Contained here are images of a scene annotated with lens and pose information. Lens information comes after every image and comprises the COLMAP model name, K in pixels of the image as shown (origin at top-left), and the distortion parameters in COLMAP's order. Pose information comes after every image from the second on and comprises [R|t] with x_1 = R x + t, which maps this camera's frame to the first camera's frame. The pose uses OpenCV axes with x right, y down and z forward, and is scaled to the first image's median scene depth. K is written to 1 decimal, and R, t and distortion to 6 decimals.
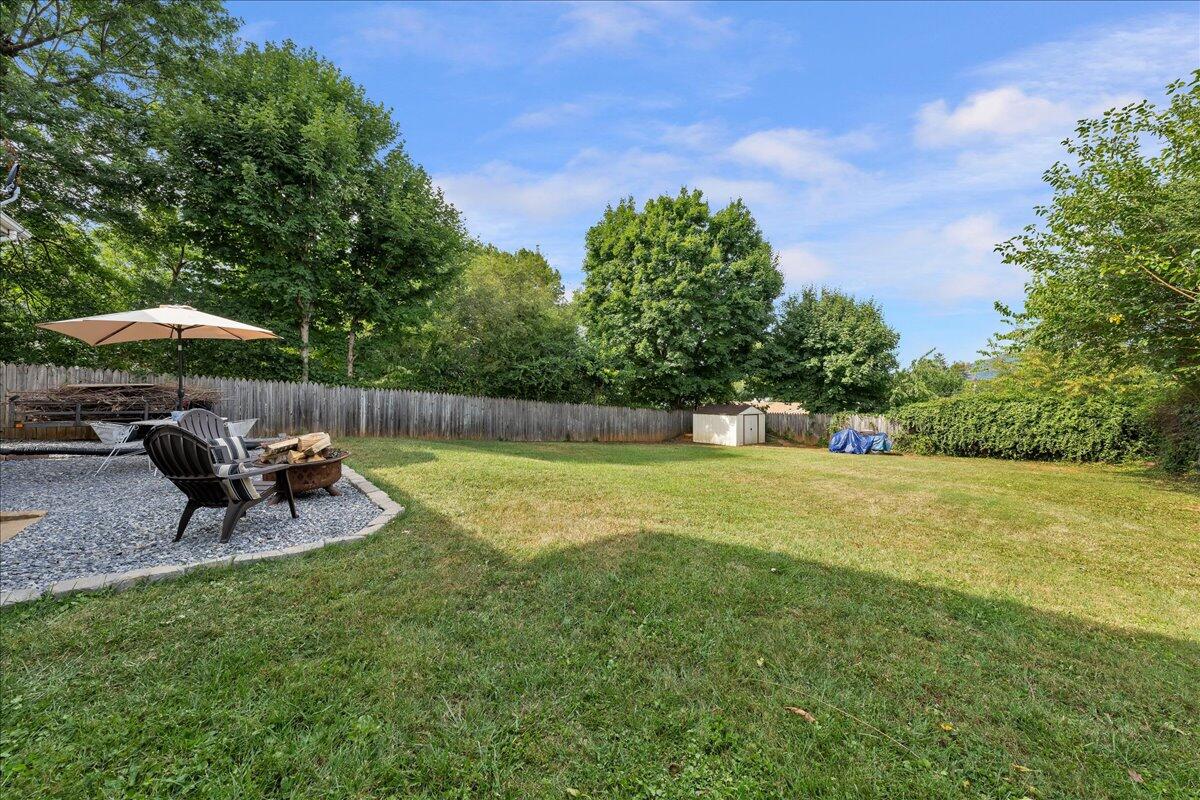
lens RADIAL K [[410.6, 0, 595.7], [0, 410.6, 388.0], [0, 0, 1]] dist [0.000101, 0.000004]
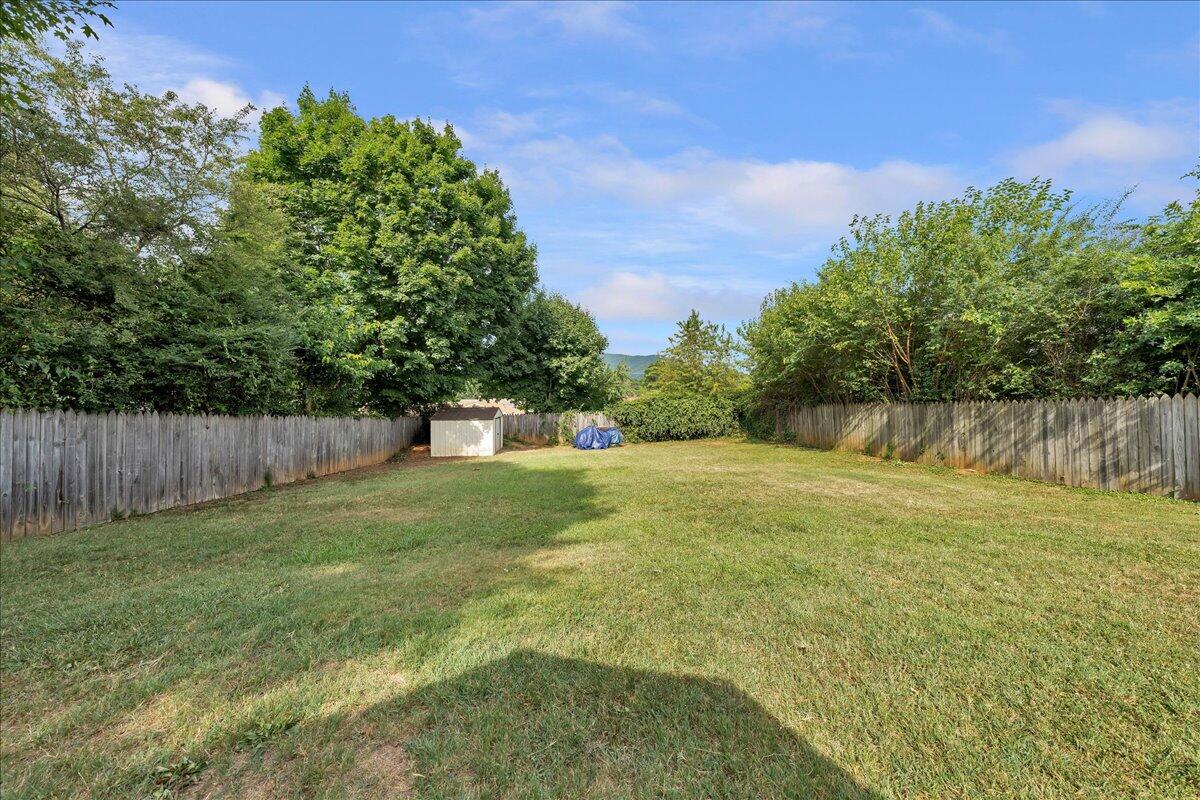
lens RADIAL K [[410.6, 0, 595.7], [0, 410.6, 388.0], [0, 0, 1]] dist [0.000101, 0.000004]
pose [[0.605223, 0.003179, 0.796049, -0.218206], [-0.004605, 0.999989, -0.000493, -0.000285], [-0.796042, -0.003367, 0.605231, 0.317972]]
